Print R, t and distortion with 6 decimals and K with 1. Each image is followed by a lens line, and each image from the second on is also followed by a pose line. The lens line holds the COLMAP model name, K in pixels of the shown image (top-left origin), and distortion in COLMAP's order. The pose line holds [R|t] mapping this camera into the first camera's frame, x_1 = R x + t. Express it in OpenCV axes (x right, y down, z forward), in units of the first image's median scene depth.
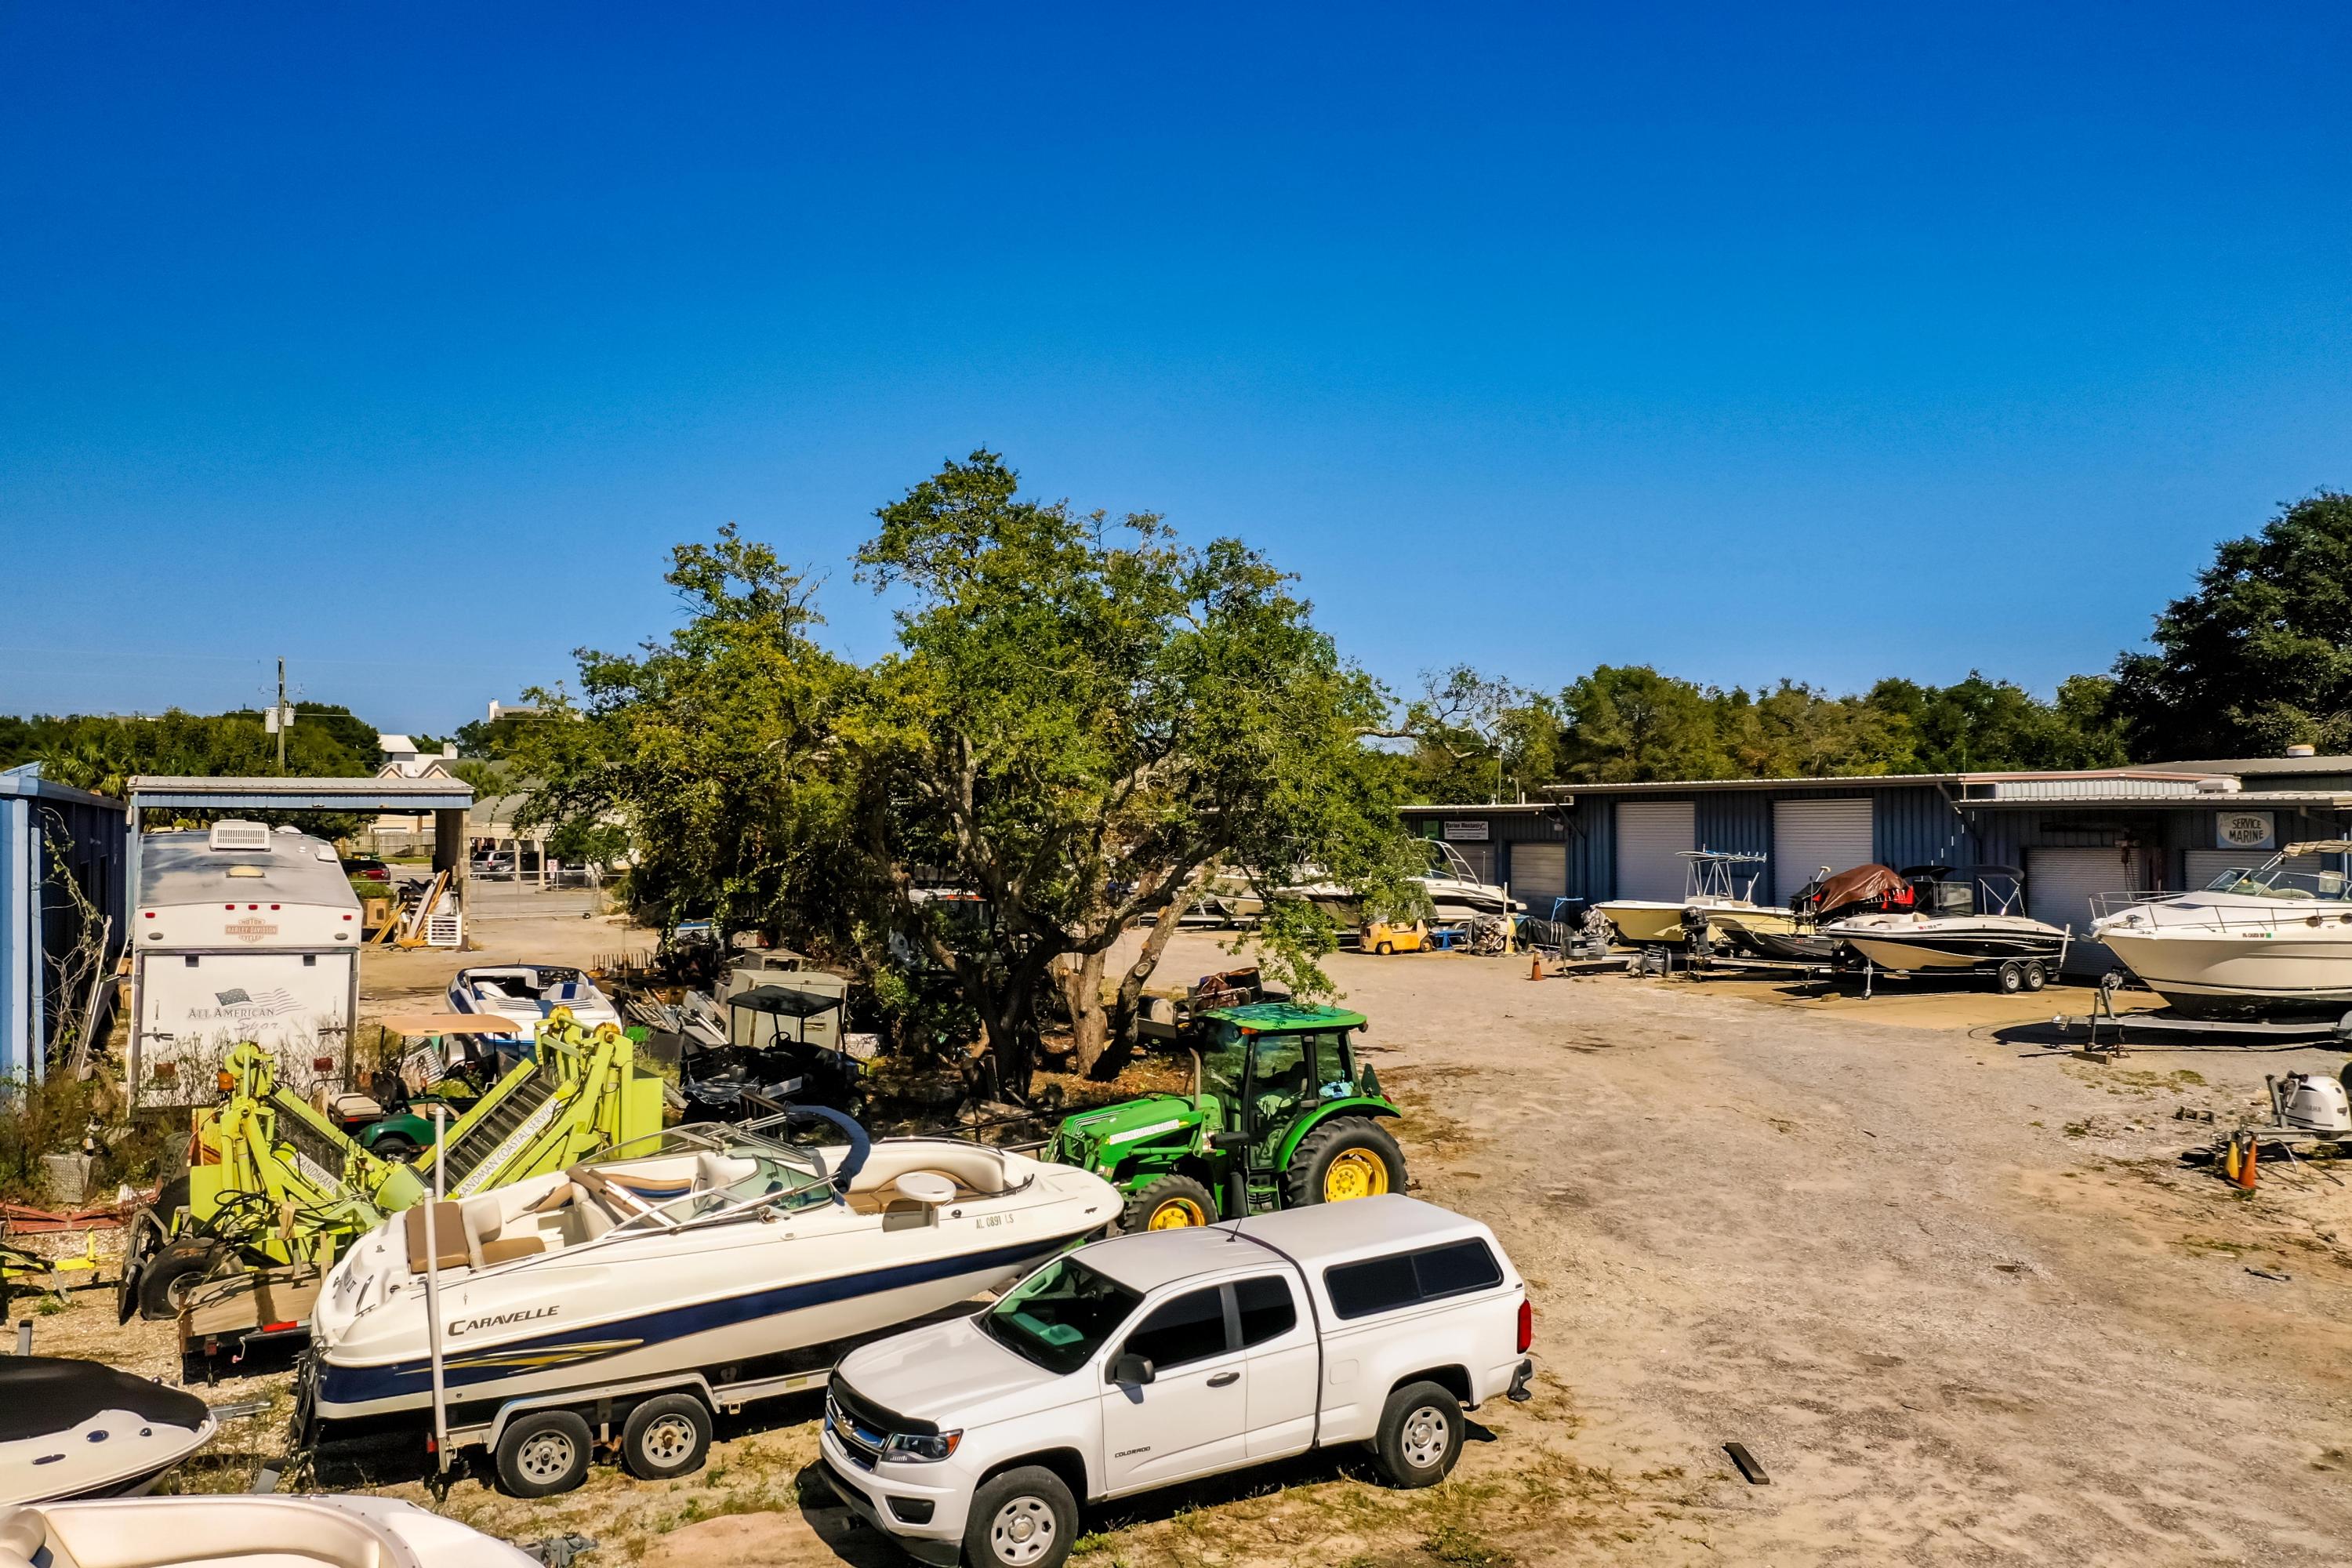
lens RADIAL K [[1840.2, 0, 1173.7], [0, 1840.2, 783.2], [0, 0, 1]] dist [0.003112, 0.033306]
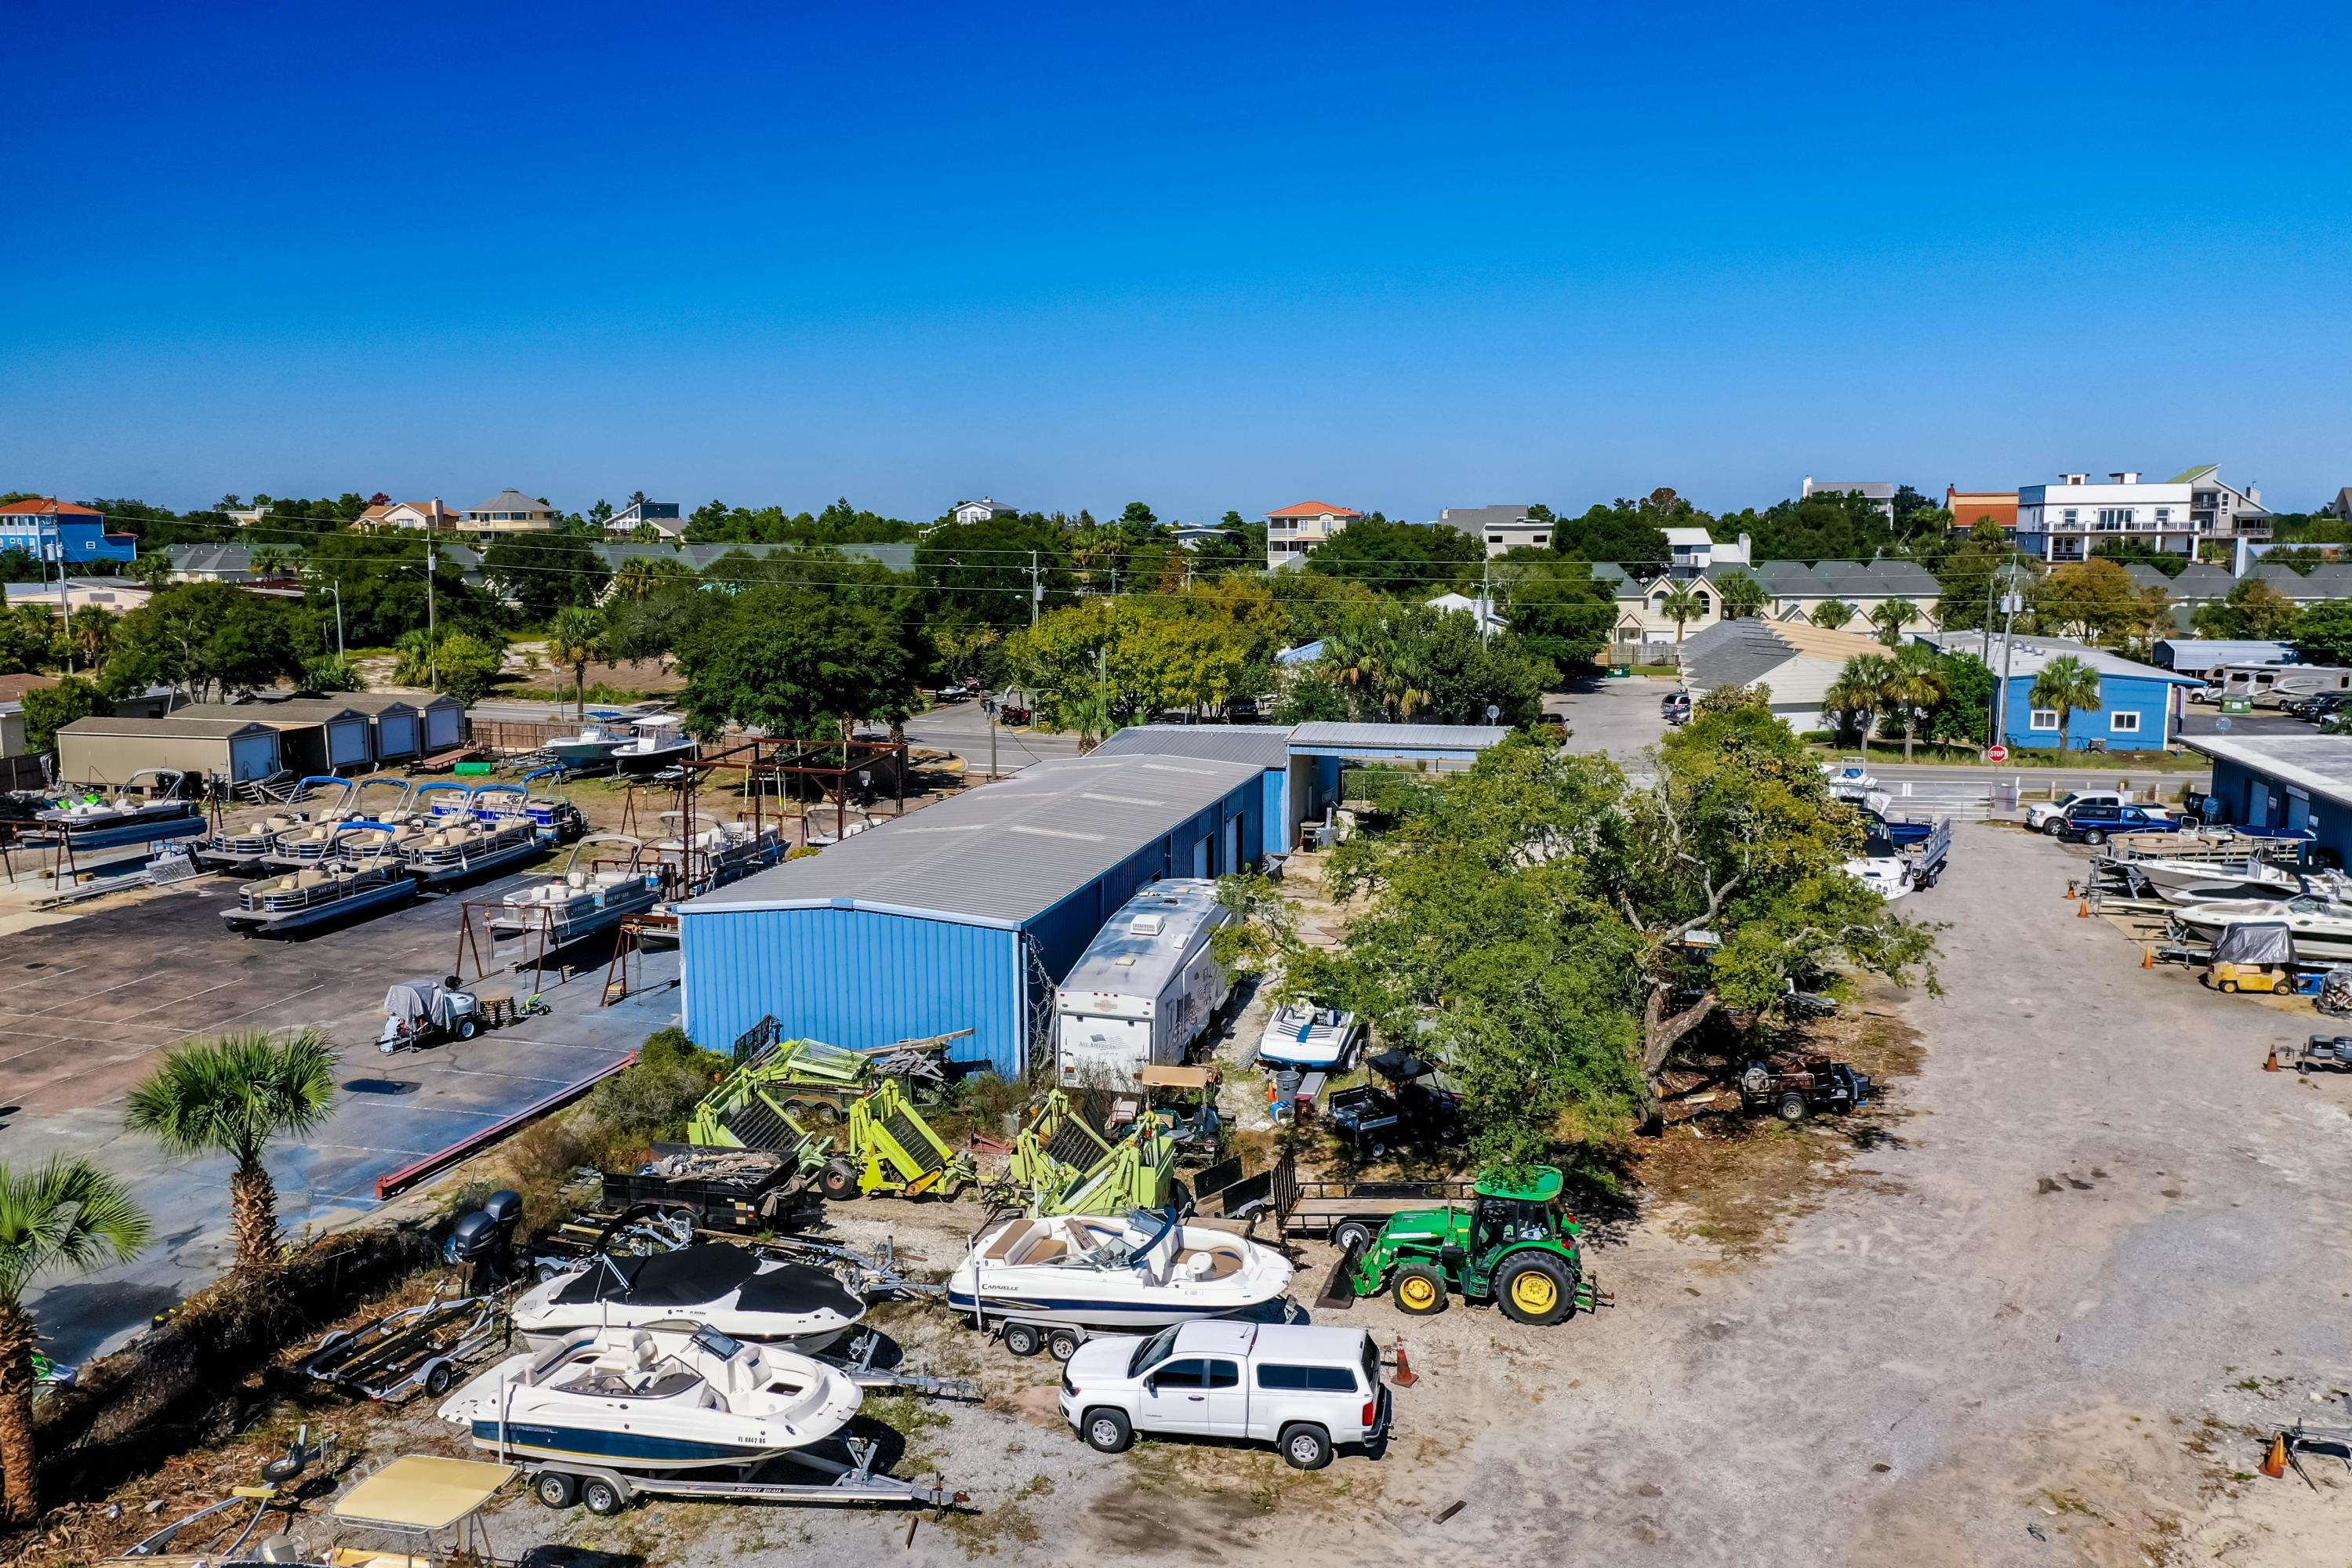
lens RADIAL K [[1854.6, 0, 1176.0], [0, 1854.6, 784.0], [0, 0, 1]] dist [0.005563, 0.038675]
pose [[0.745714, 0.092111, -0.659869, 0.924549], [0.014036, 0.988006, 0.153777, -0.503717], [0.666119, -0.123936, 0.735477, -0.411101]]
